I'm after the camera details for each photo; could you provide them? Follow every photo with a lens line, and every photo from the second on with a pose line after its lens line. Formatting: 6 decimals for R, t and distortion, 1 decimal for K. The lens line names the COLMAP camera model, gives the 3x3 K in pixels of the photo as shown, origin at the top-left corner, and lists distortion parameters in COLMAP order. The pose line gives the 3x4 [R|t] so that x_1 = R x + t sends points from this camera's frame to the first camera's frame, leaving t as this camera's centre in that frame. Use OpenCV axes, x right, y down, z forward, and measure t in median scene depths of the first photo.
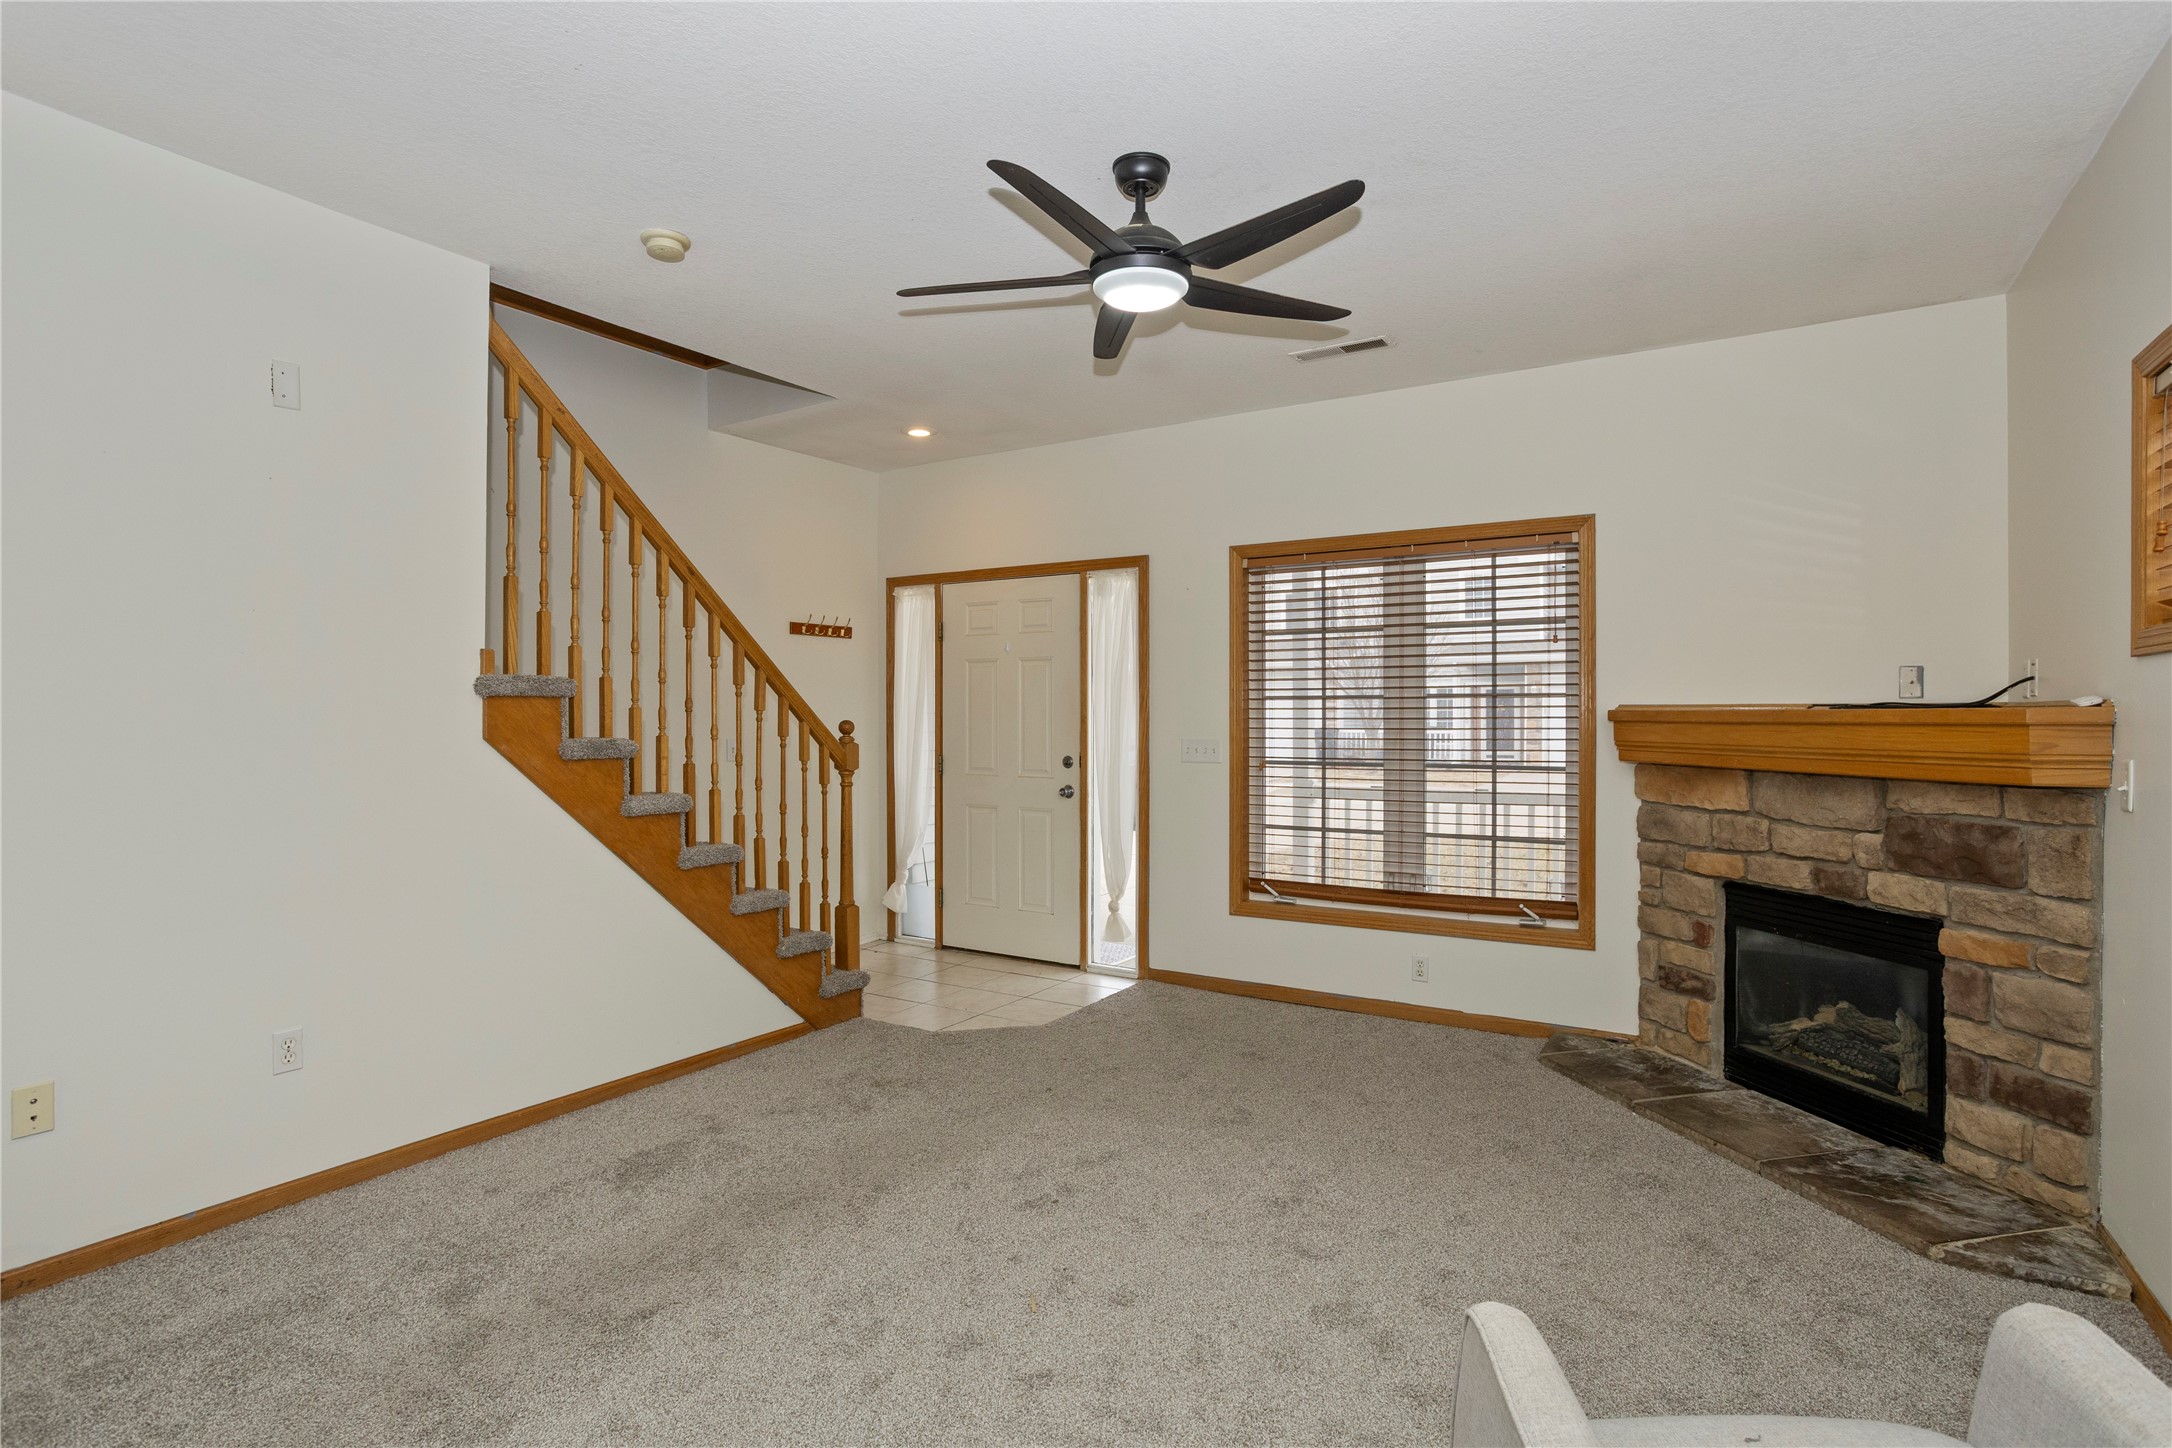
lens RADIAL K [[1070.8, 0, 1090.8], [0, 1070.8, 729.9], [0, 0, 1]] dist [-0.055405, 0.024622]
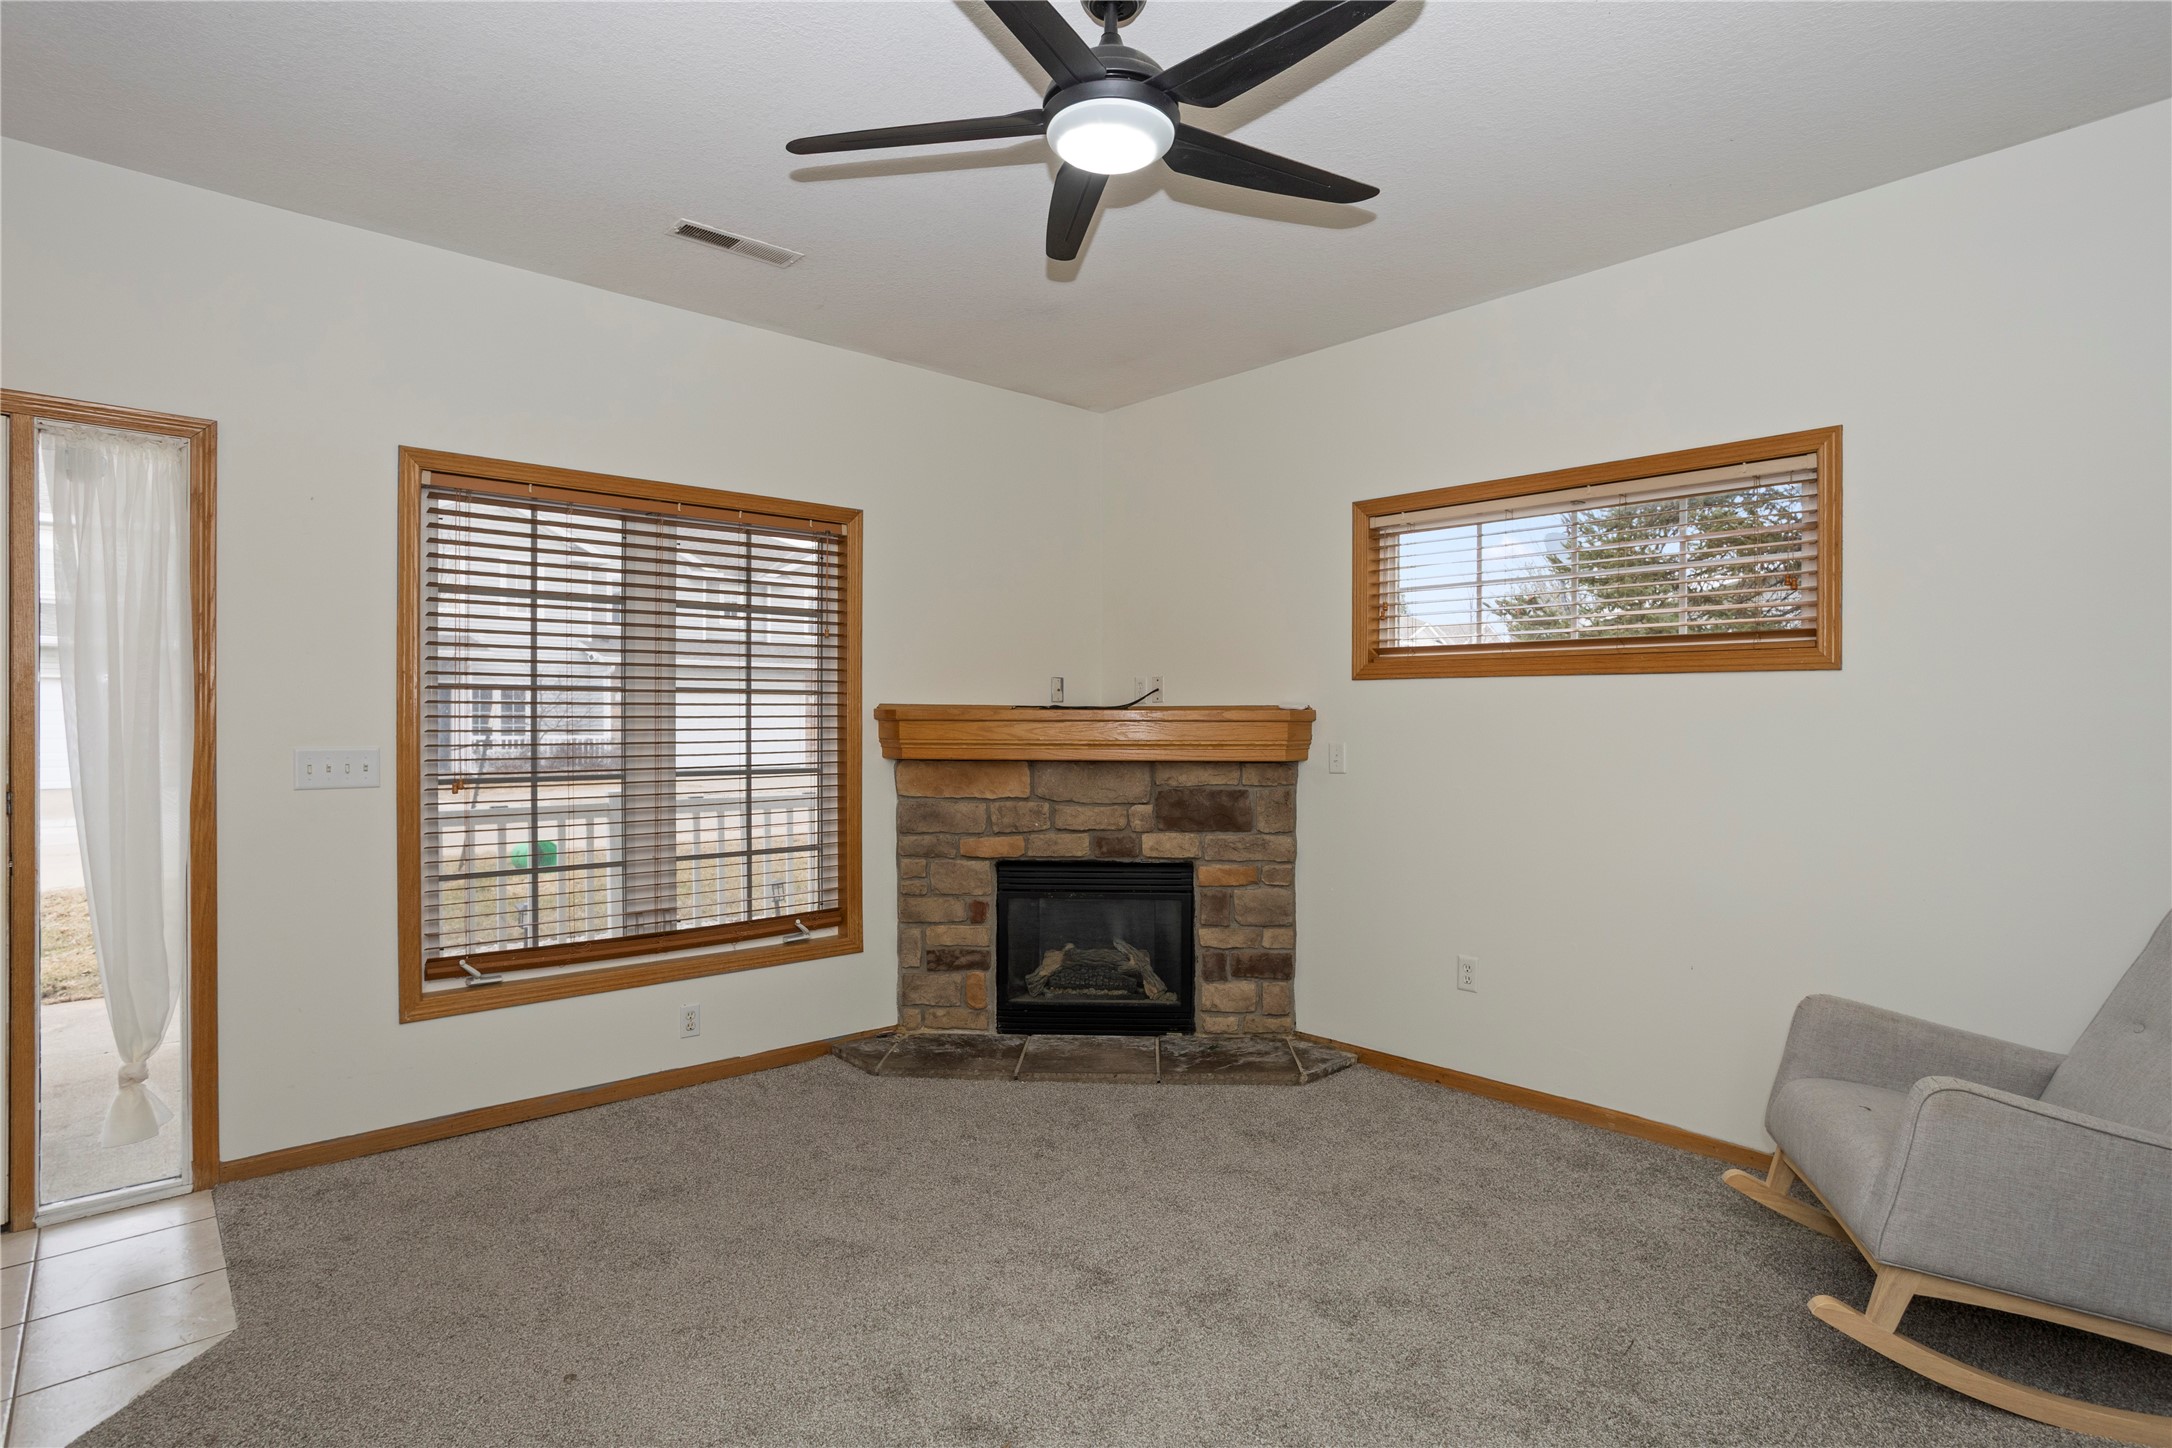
lens RADIAL K [[1103.2, 0, 1086.0], [0, 1103.2, 724.0], [0, 0, 1]] dist [-0.068259, 0.035376]
pose [[0.267582, -0.002471, 0.963532, -0.443592], [0.009486, 0.999955, -0.000070, -0.002238], [-0.963489, 0.009159, 0.267593, 0.507941]]
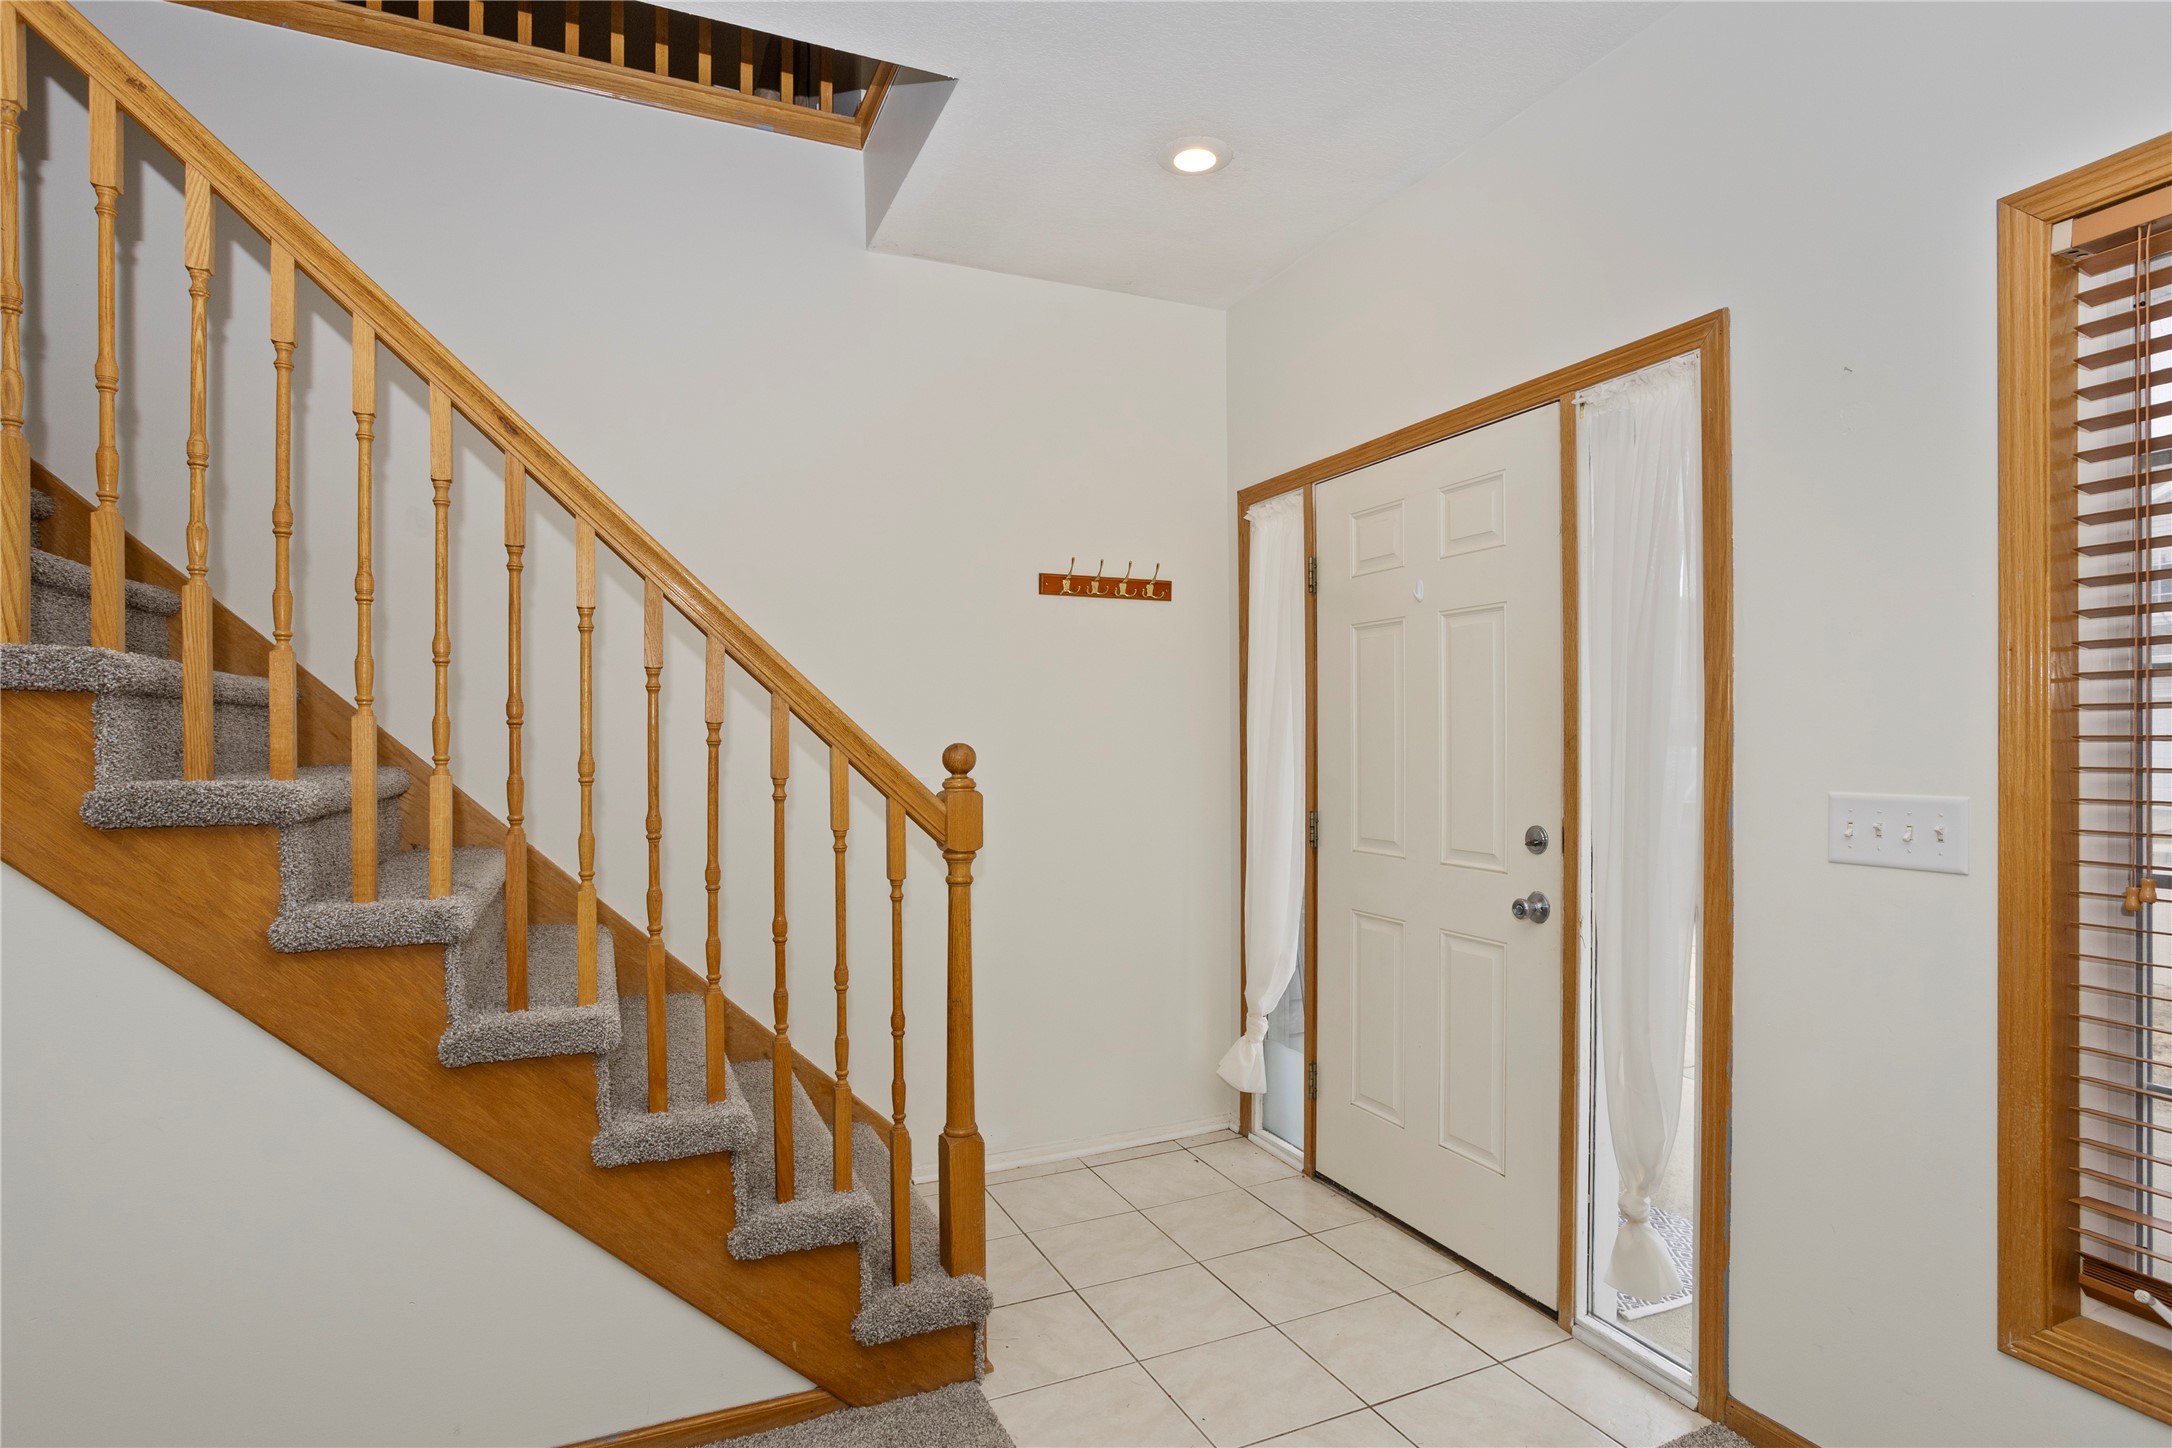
lens RADIAL K [[1108.9, 0, 1090.3], [0, 1108.9, 748.4], [0, 0, 1]] dist [-0.053907, 0.027265]
pose [[0.830262, 0.001681, -0.557371, 0.098752], [-0.004462, 0.999983, -0.003631, -0.006090], [0.557356, 0.005502, 0.830256, 0.678086]]
